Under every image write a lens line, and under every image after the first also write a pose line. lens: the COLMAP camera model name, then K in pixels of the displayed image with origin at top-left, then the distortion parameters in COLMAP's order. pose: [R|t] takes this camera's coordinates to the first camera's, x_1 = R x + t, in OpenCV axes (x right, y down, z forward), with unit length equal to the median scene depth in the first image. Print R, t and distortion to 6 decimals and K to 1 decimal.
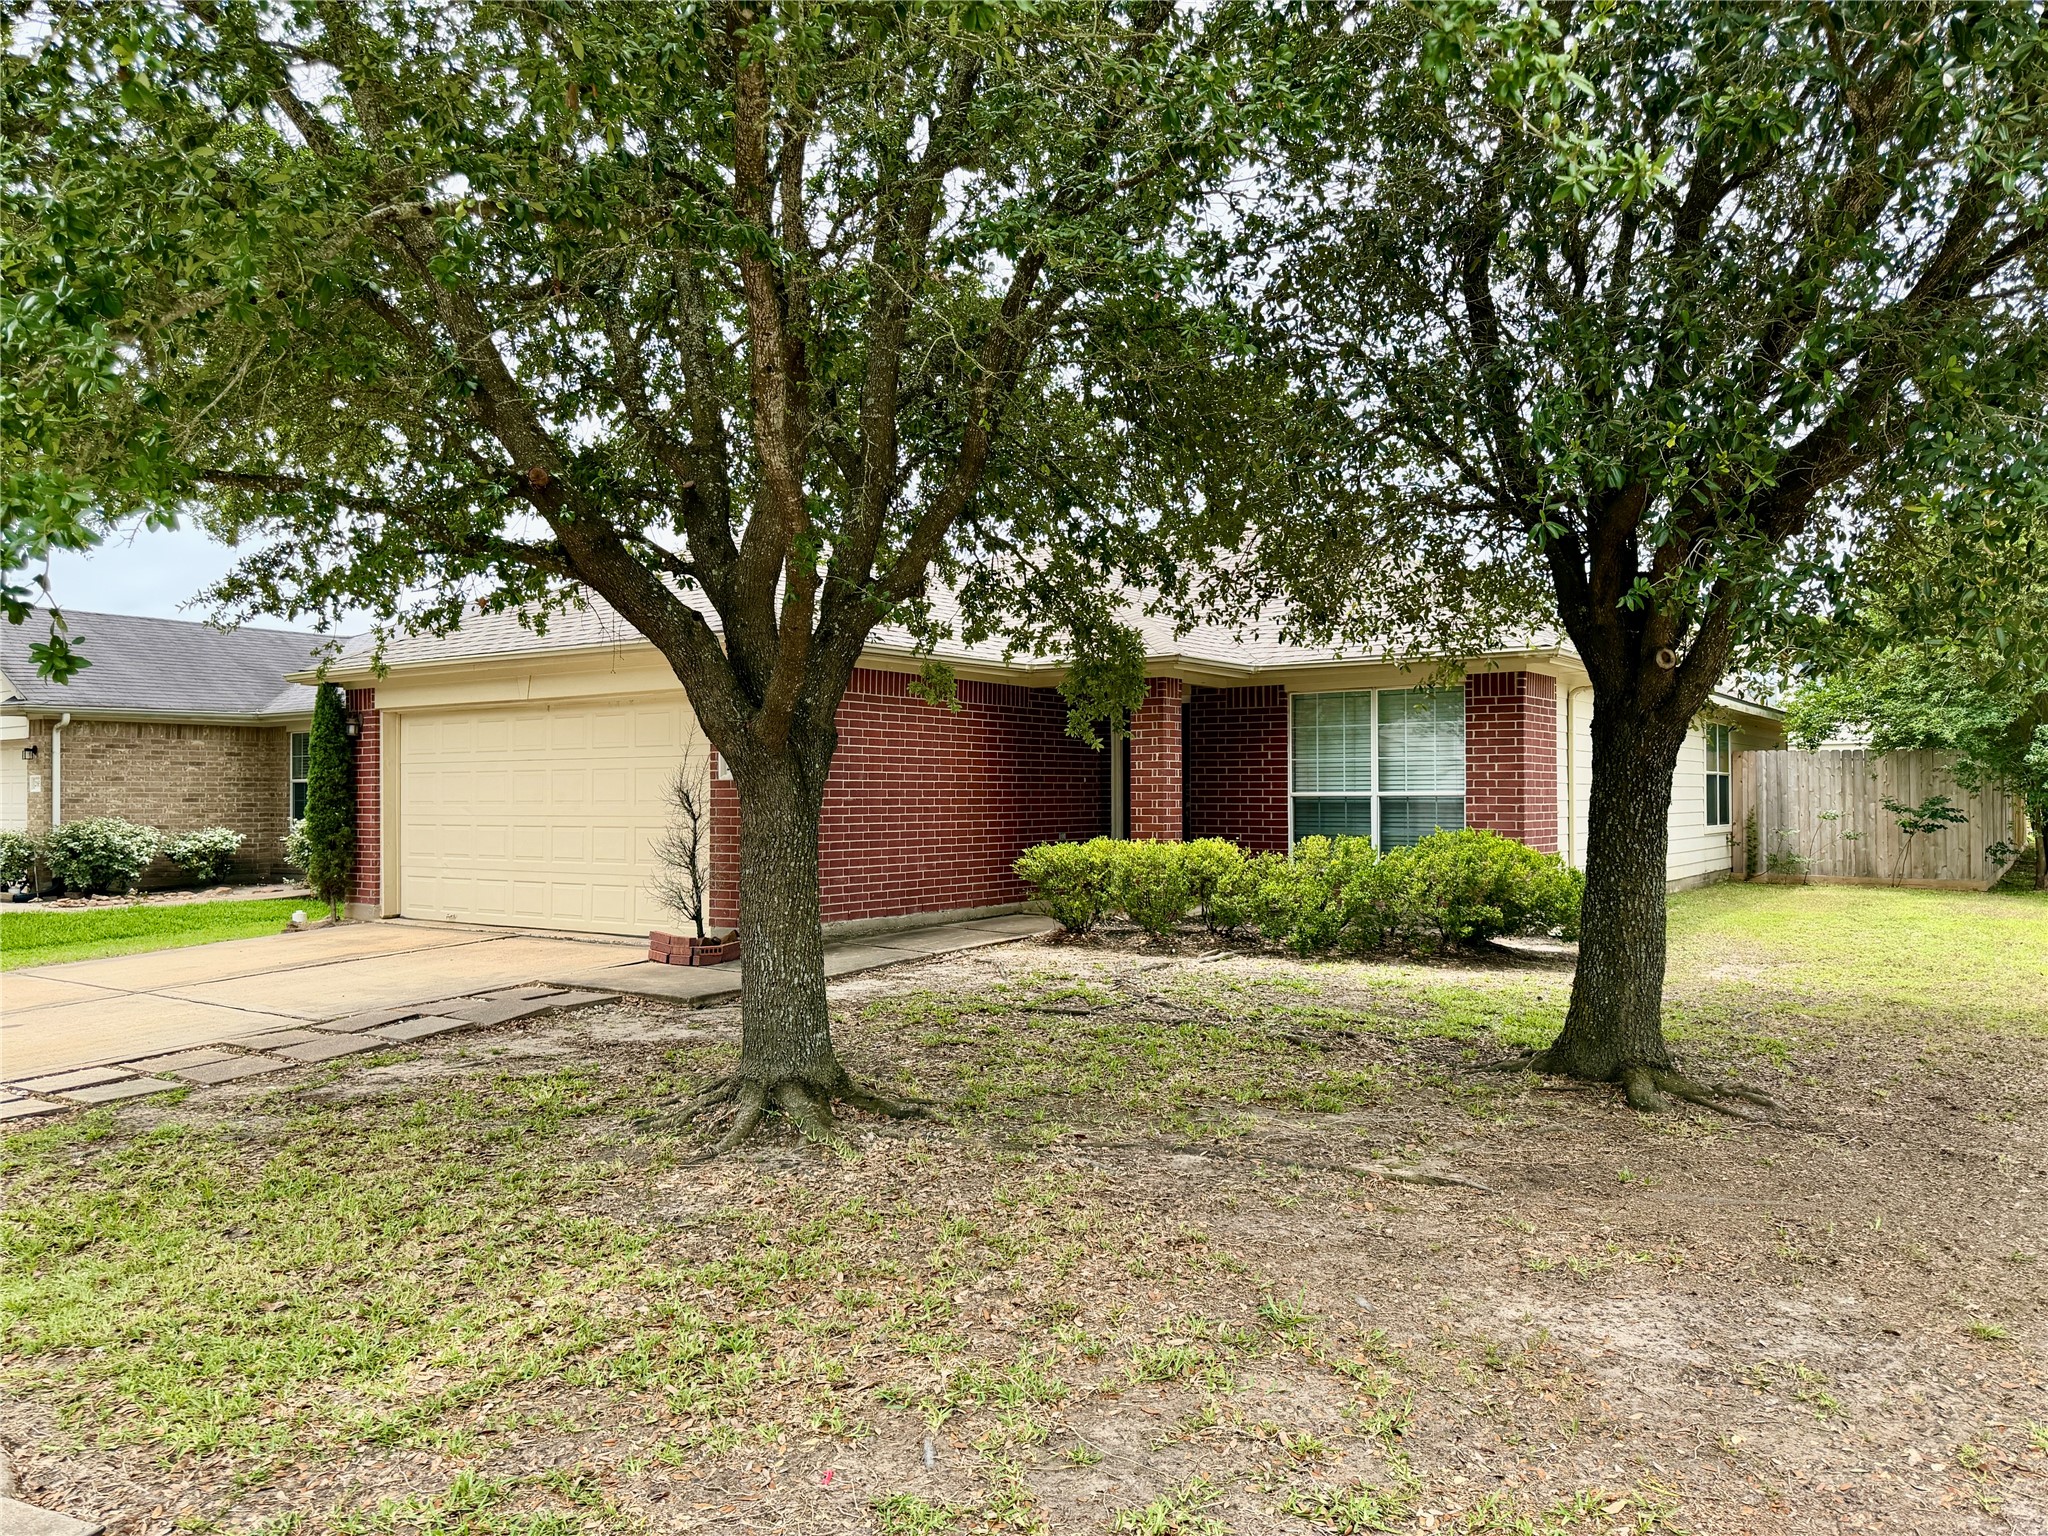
lens RADIAL K [[1430.4, 0, 1024.0], [0, 1430.4, 768.0], [0, 0, 1]] dist [0.101931, -0.124590]
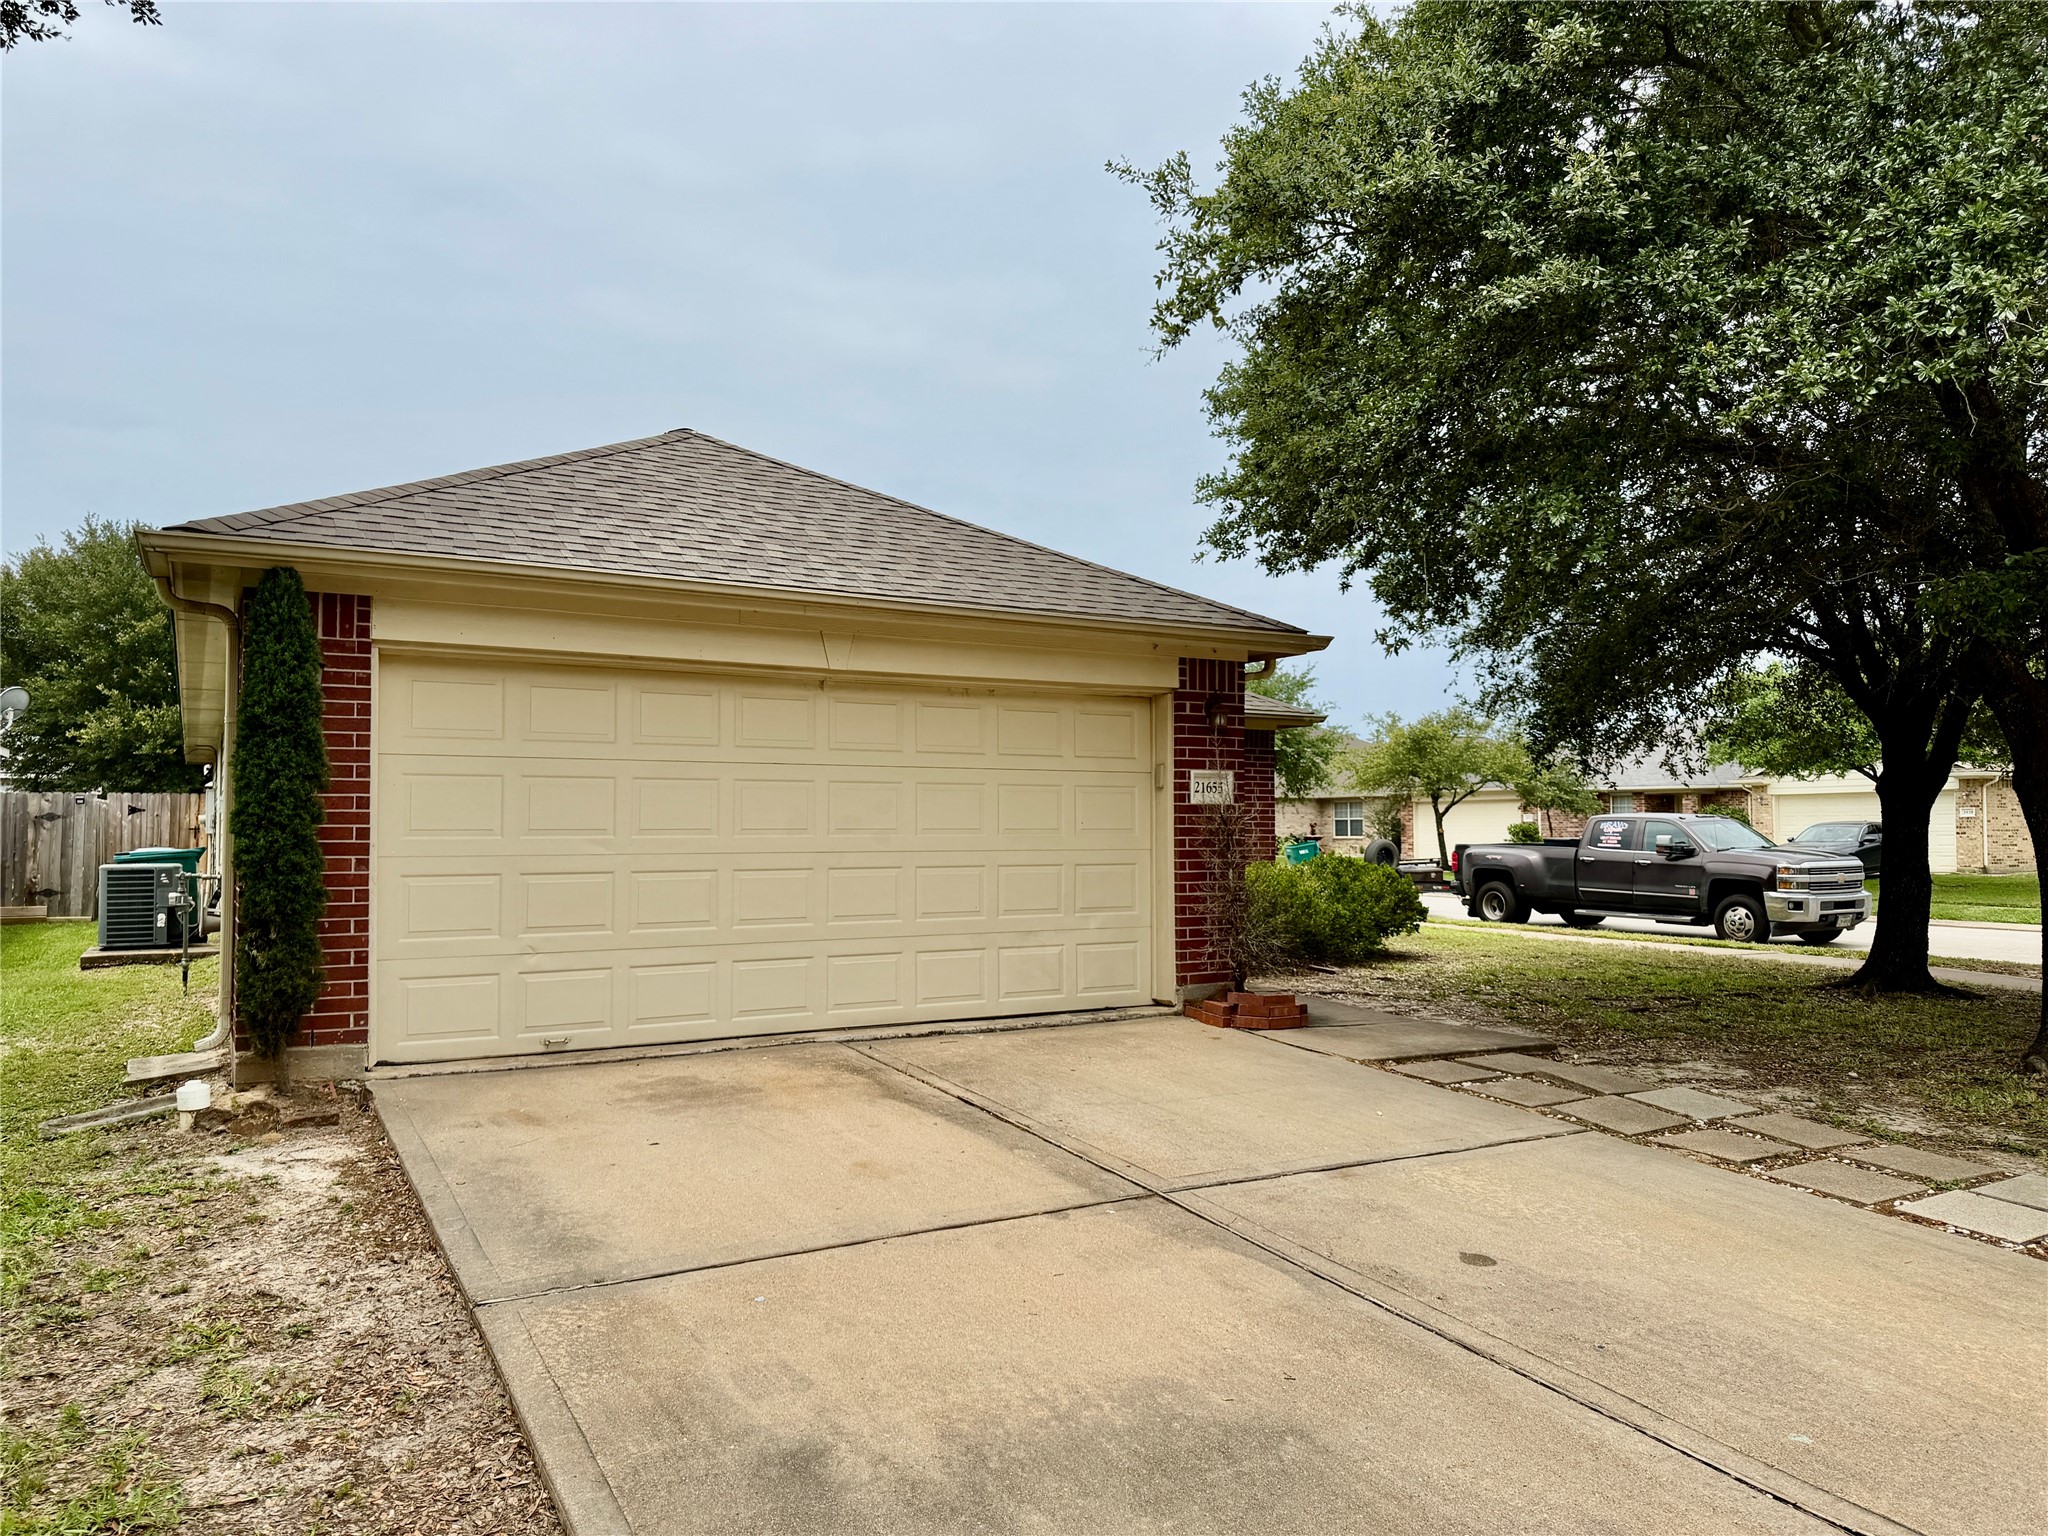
lens RADIAL K [[1430.4, 0, 1024.0], [0, 1430.4, 768.0], [0, 0, 1]] dist [0.101931, -0.124590]
pose [[0.402075, 0.042240, 0.914632, -1.163480], [-0.019583, 0.999104, -0.037532, 0.023795], [-0.915397, -0.002821, 0.402542, 0.876336]]
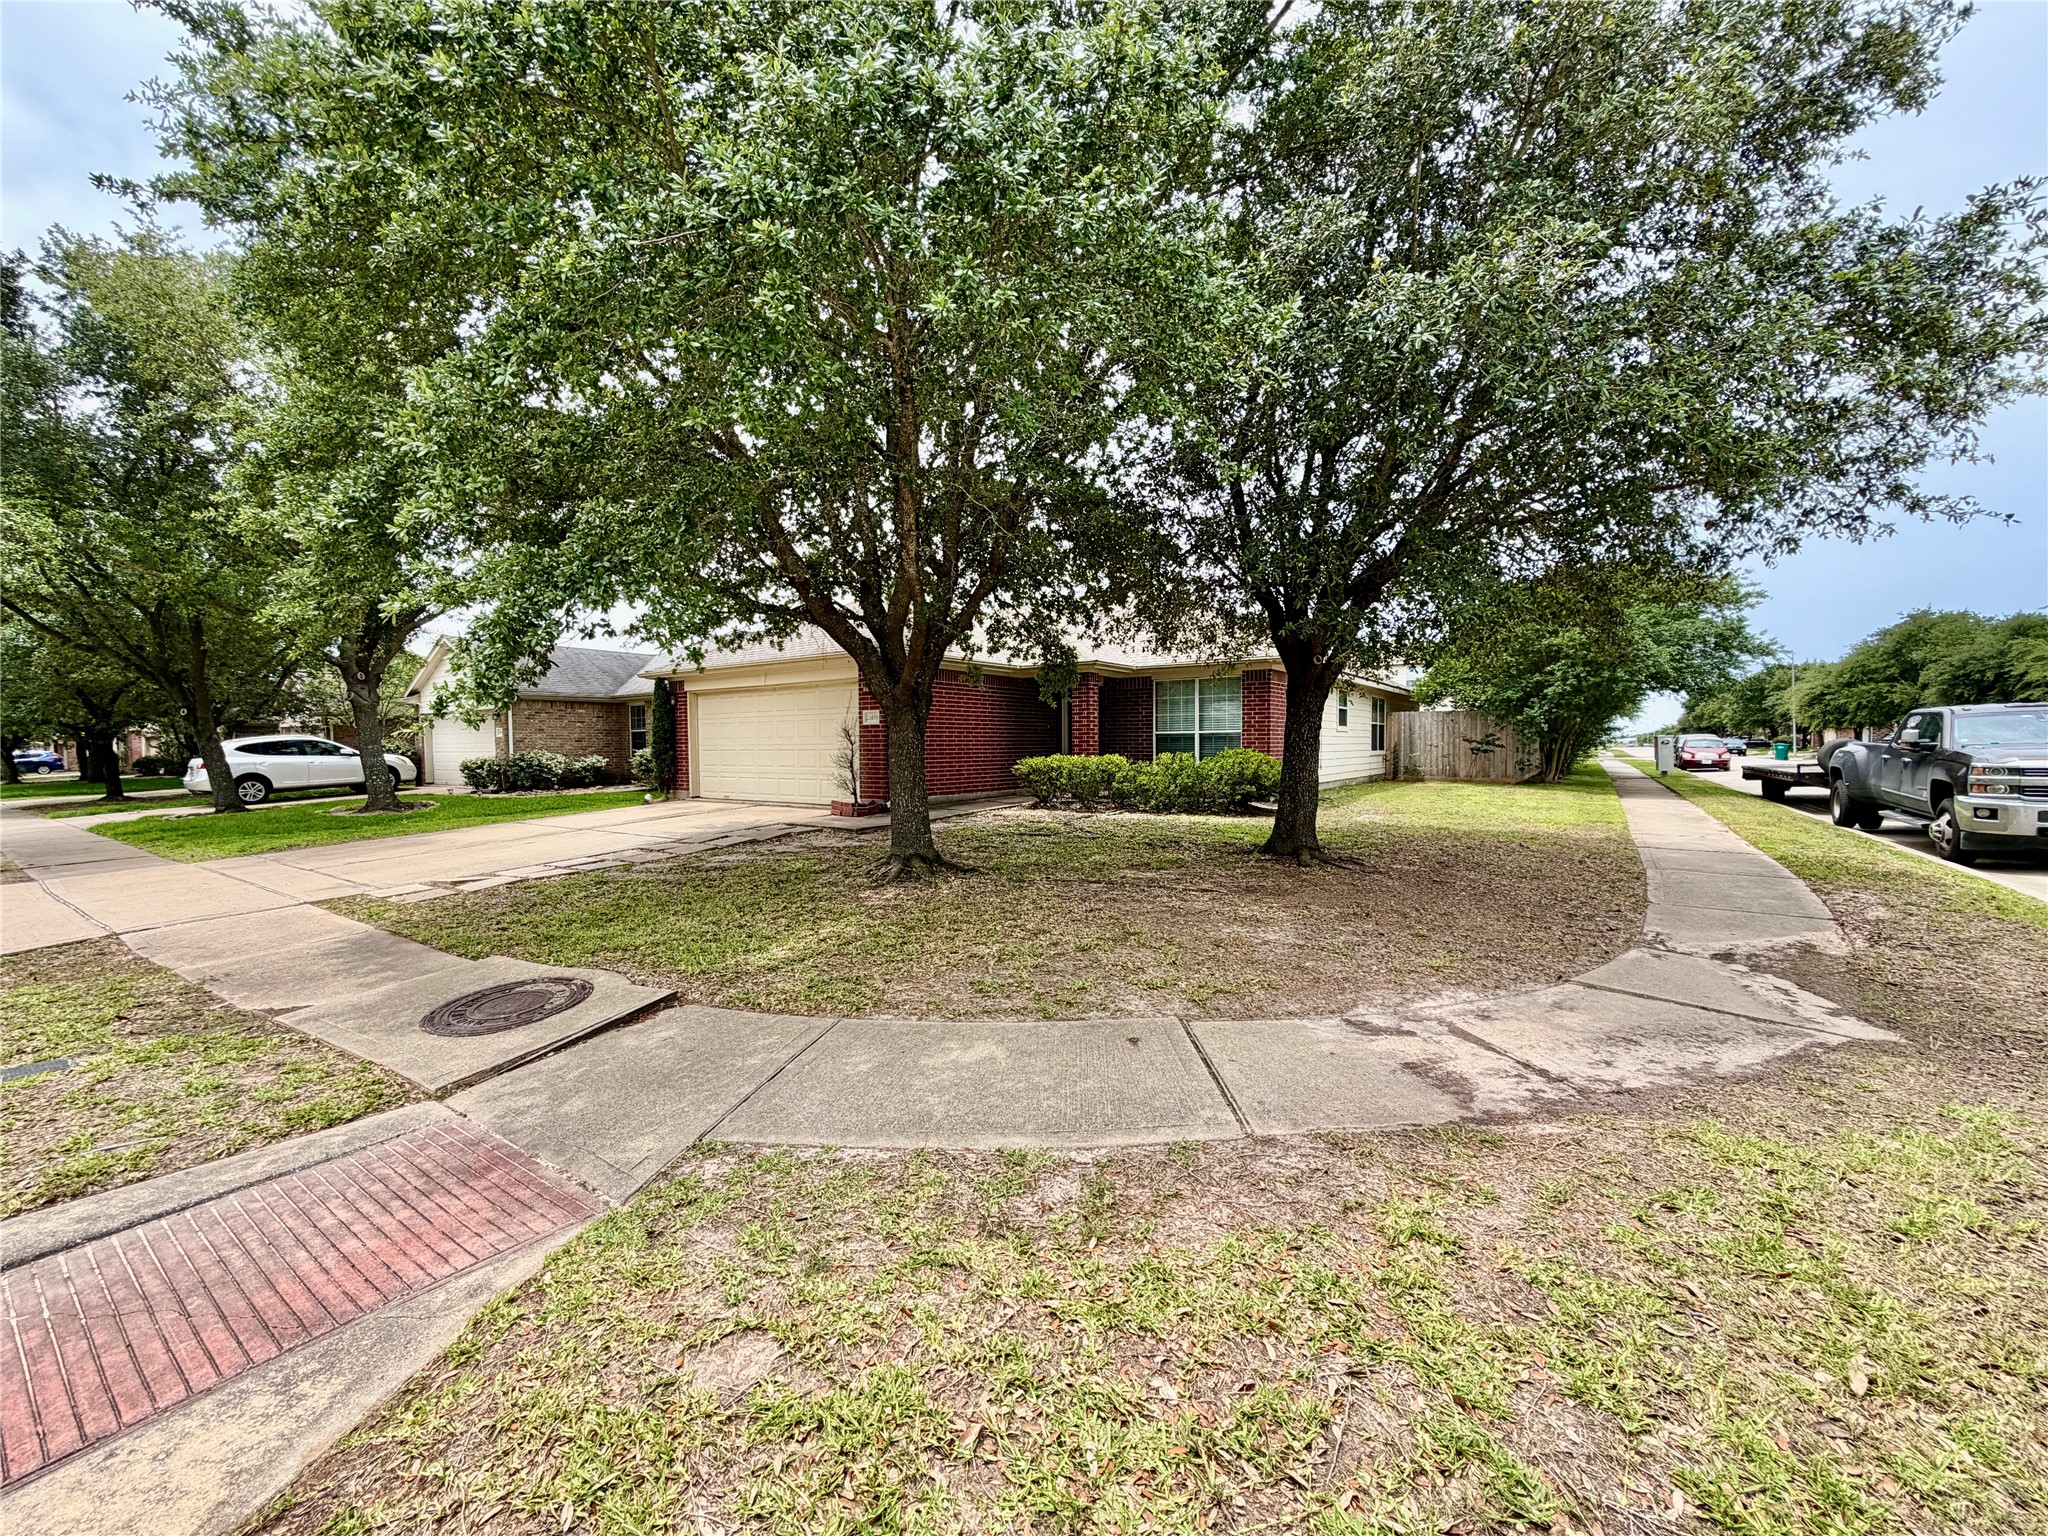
lens RADIAL K [[812.5, 0, 1020.9], [0, 812.5, 768.6], [0, 0, 1]] dist [-0.000437, -0.000039]
pose [[0.999931, -0.005550, 0.010394, -0.009064], [0.005031, 0.998773, 0.049274, 0.017492], [-0.010655, -0.049219, 0.998731, -0.146706]]
